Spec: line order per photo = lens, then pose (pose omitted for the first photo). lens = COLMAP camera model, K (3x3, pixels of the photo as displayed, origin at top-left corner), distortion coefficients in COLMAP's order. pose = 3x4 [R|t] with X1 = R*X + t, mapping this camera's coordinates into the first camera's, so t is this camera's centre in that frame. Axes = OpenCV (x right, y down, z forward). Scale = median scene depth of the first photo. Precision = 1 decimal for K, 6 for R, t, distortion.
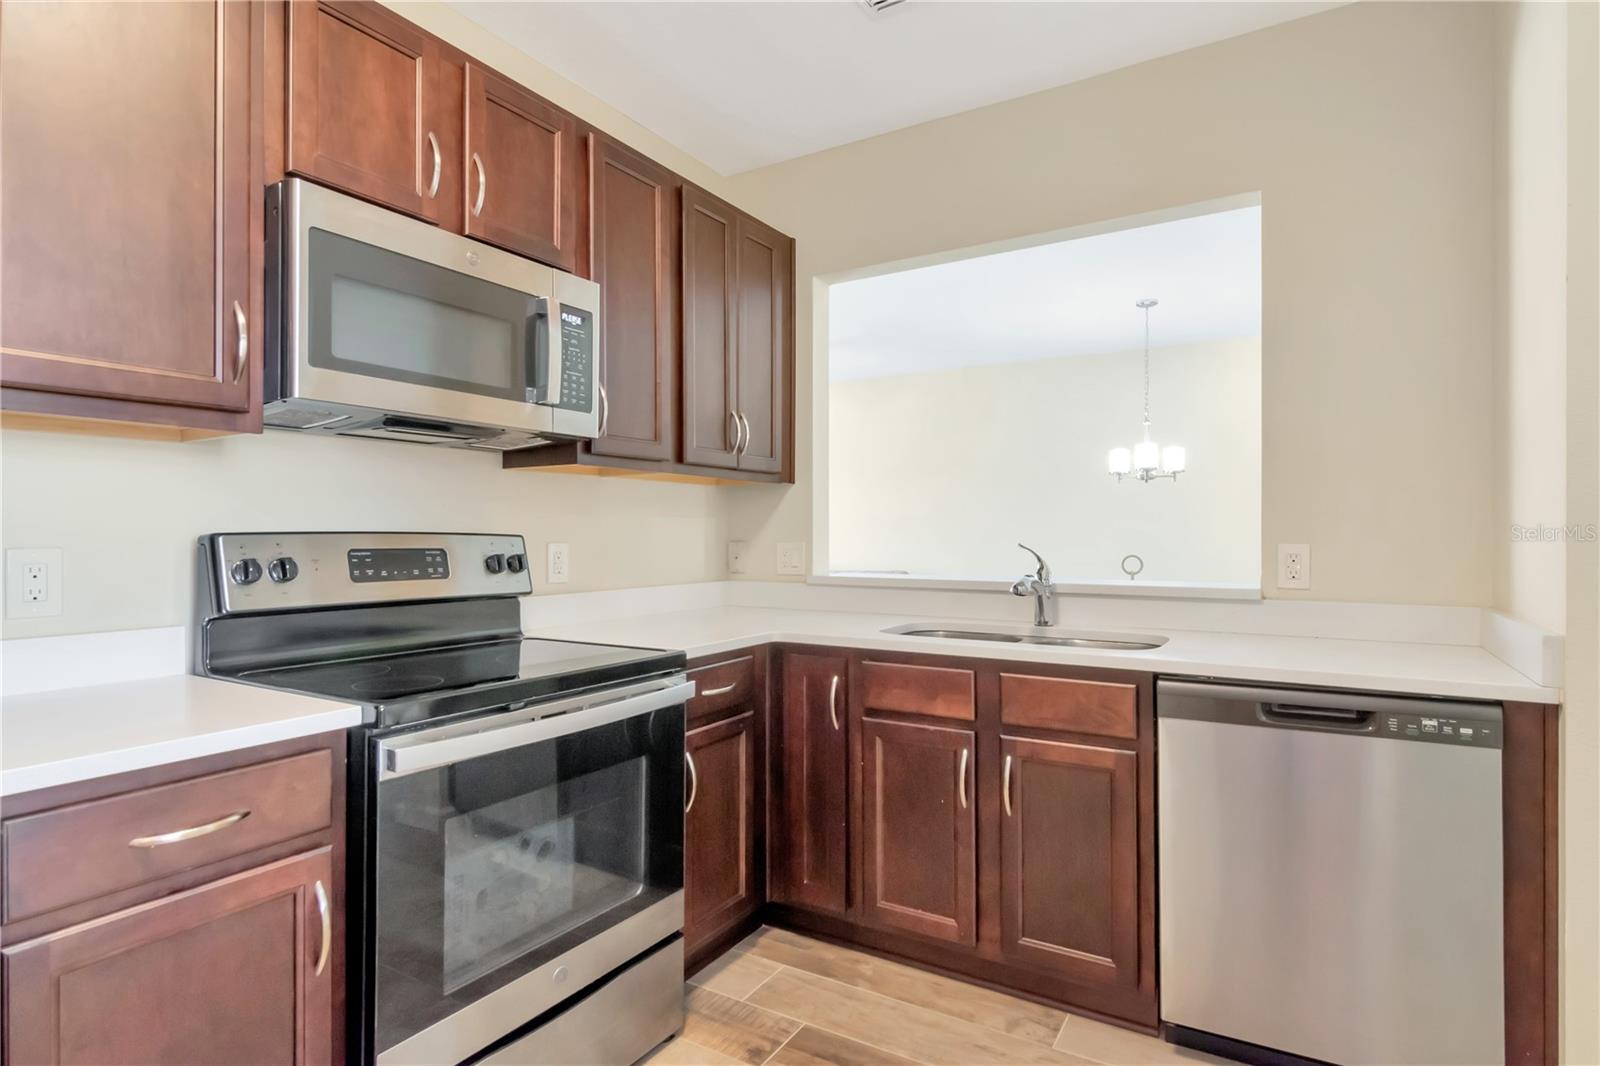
lens RADIAL K [[827.4, 0, 799.5], [0, 827.4, 529.0], [0, 0, 1]] dist [-0.002753, -0.000599]
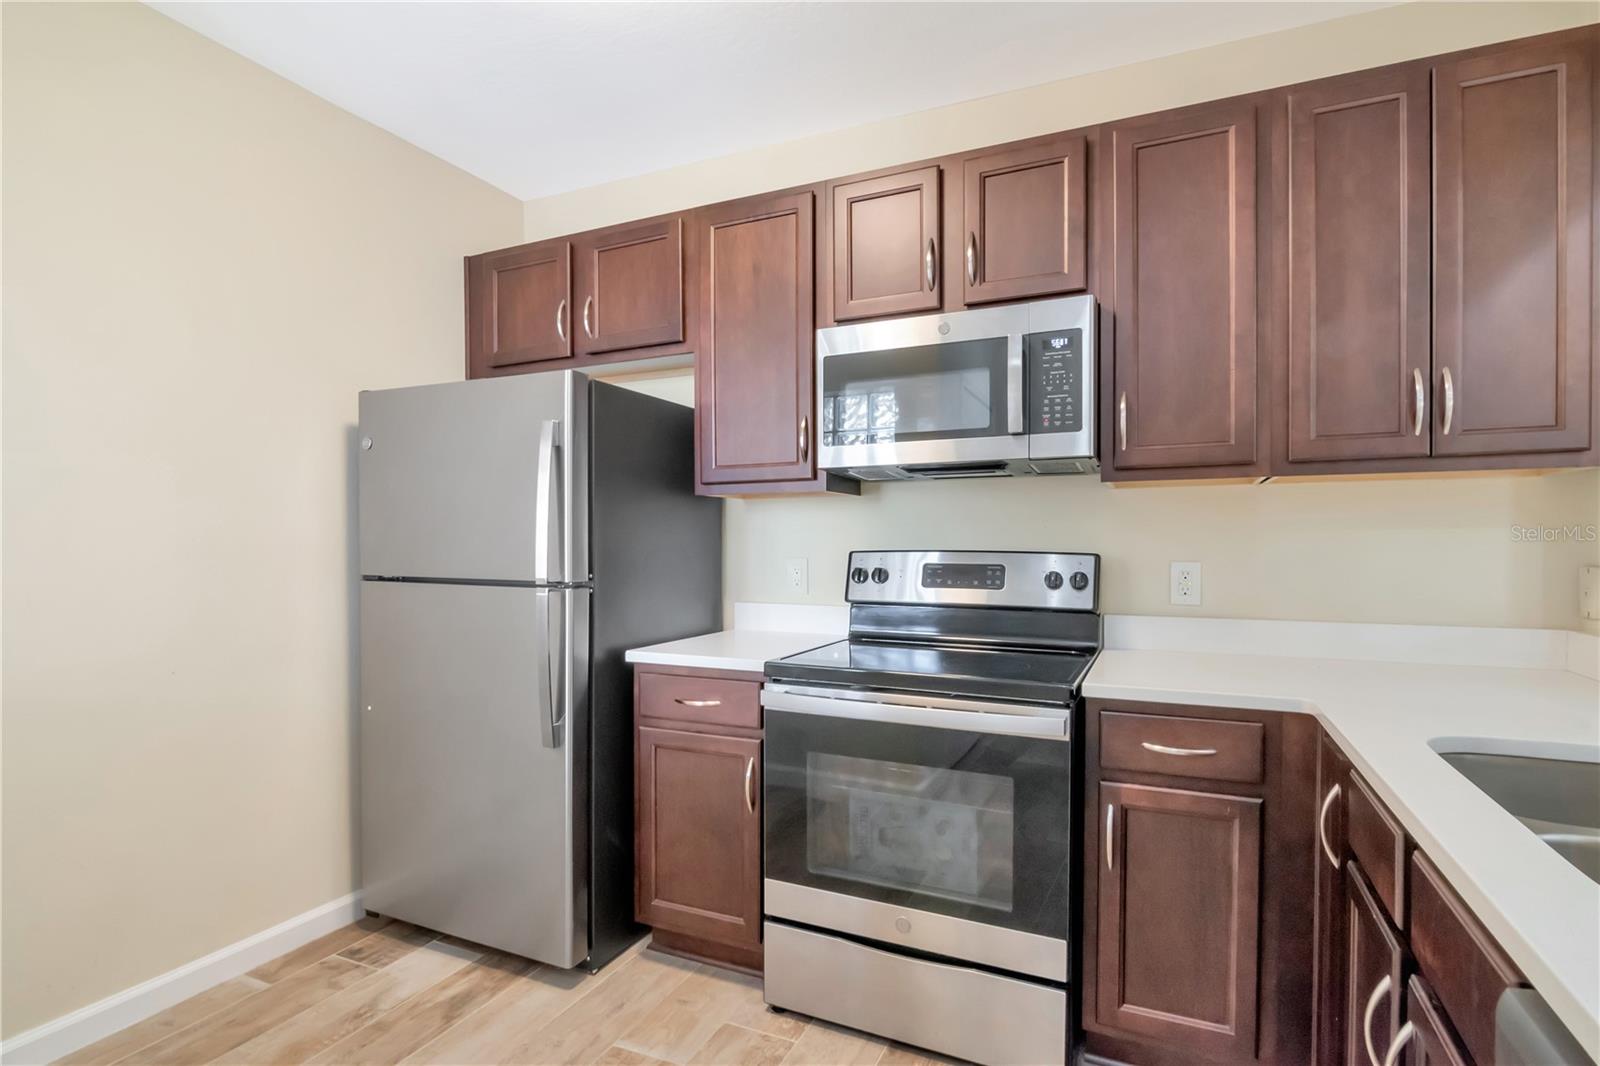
lens RADIAL K [[777.1, 0, 804.7], [0, 777.1, 545.3], [0, 0, 1]] dist [-0.007042, -0.003897]
pose [[0.112627, 0.004018, -0.993629, 0.650960], [0.009194, 0.999945, 0.005086, -0.012549], [0.993595, -0.009709, 0.112584, 0.590312]]
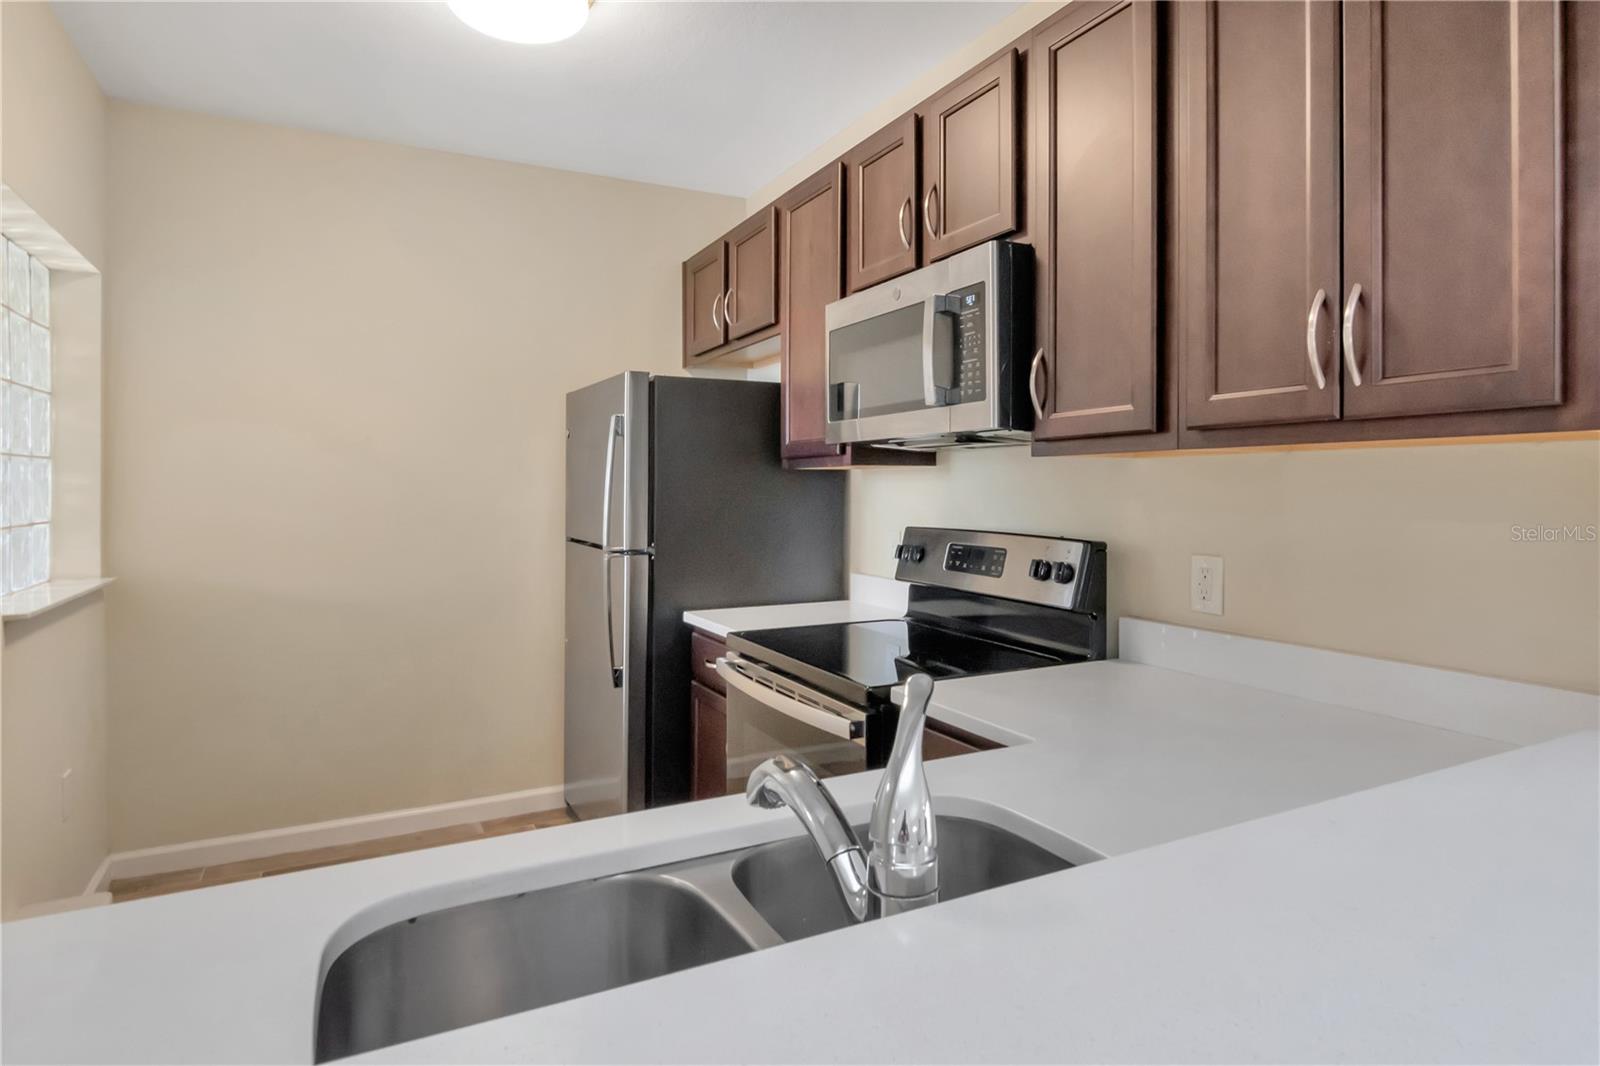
lens RADIAL K [[890.4, 0, 794.9], [0, 890.4, 486.3], [0, 0, 1]] dist [0.004423, 0.000409]
pose [[-0.525256, -0.001527, -0.850943, 0.650425], [0.010224, 0.999915, -0.008106, -0.047855], [0.850883, -0.012957, -0.525196, 1.360937]]
